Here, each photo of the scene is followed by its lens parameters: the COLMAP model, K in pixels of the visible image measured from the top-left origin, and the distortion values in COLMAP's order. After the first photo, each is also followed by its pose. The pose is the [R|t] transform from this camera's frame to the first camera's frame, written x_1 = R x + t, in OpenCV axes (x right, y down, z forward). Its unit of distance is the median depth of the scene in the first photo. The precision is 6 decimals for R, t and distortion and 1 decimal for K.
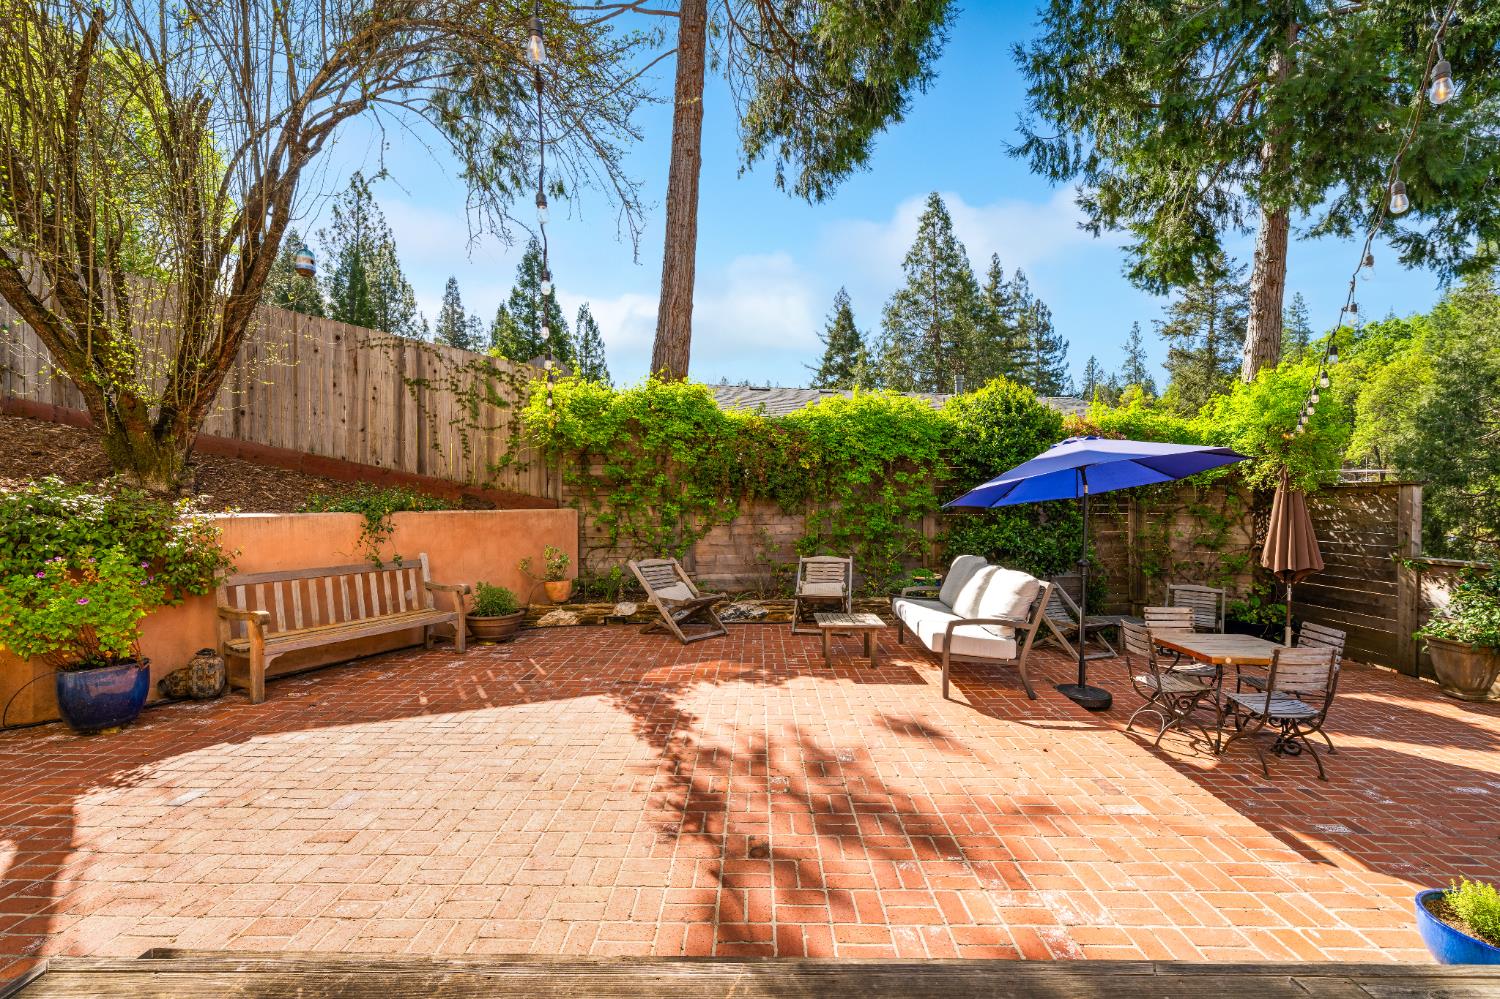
lens RADIAL K [[640.7, 0, 749.2], [0, 640.7, 496.3], [0, 0, 1]] dist [-0.003139, 0.000434]
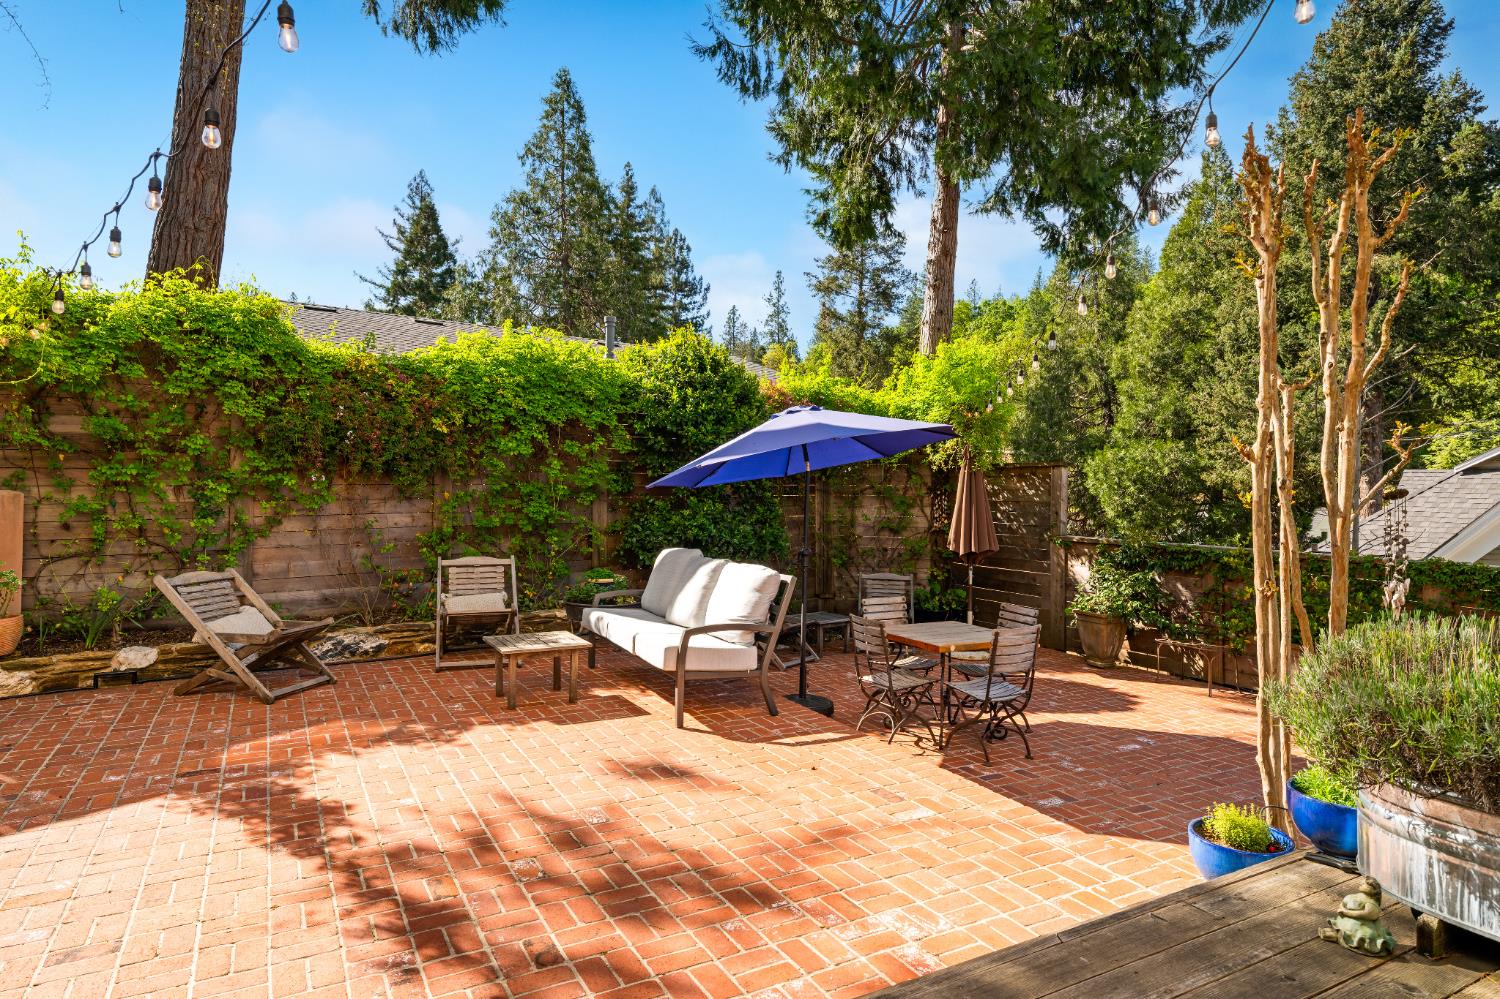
lens RADIAL K [[879.2, 0, 747.4], [0, 879.2, 458.6], [0, 0, 1]] dist [-0.005918, -0.000258]
pose [[0.872407, 0.015952, 0.488519, -0.096869], [-0.007817, 0.999795, -0.018687, 0.000470], [-0.488717, 0.012484, 0.872353, 0.002416]]
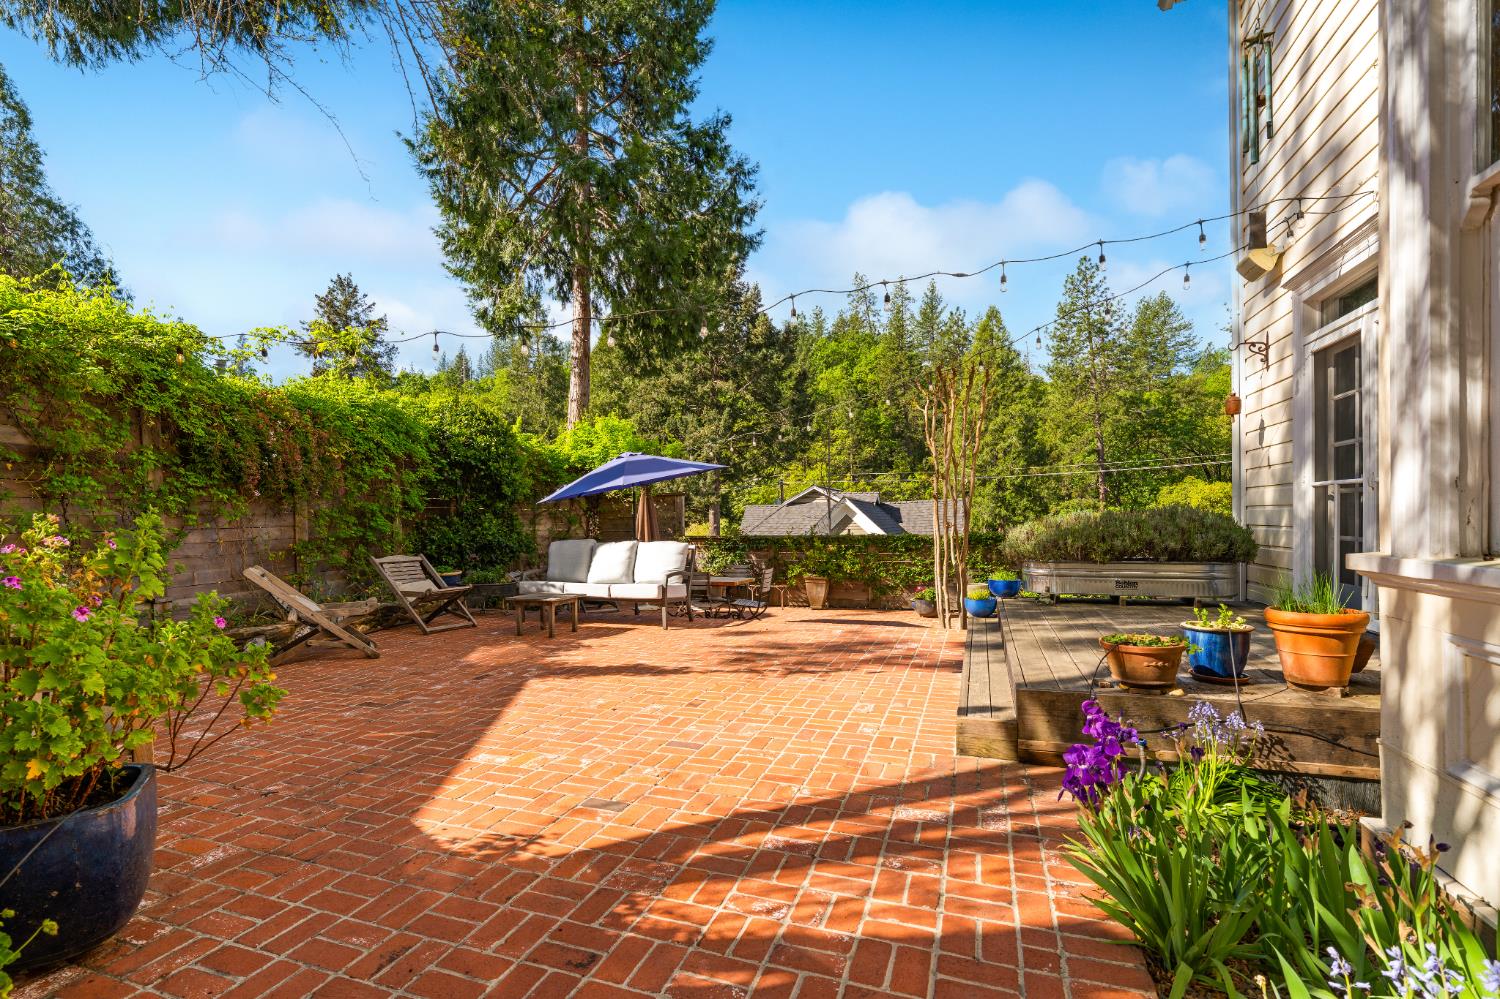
lens RADIAL K [[687.6, 0, 713.1], [0, 687.6, 528.5], [0, 0, 1]] dist [-0.004902, 0.000027]
pose [[0.347394, -0.016167, 0.937580, -0.659258], [0.005660, 0.999869, 0.015144, 0.042316], [-0.937702, 0.000046, 0.347440, 0.237313]]
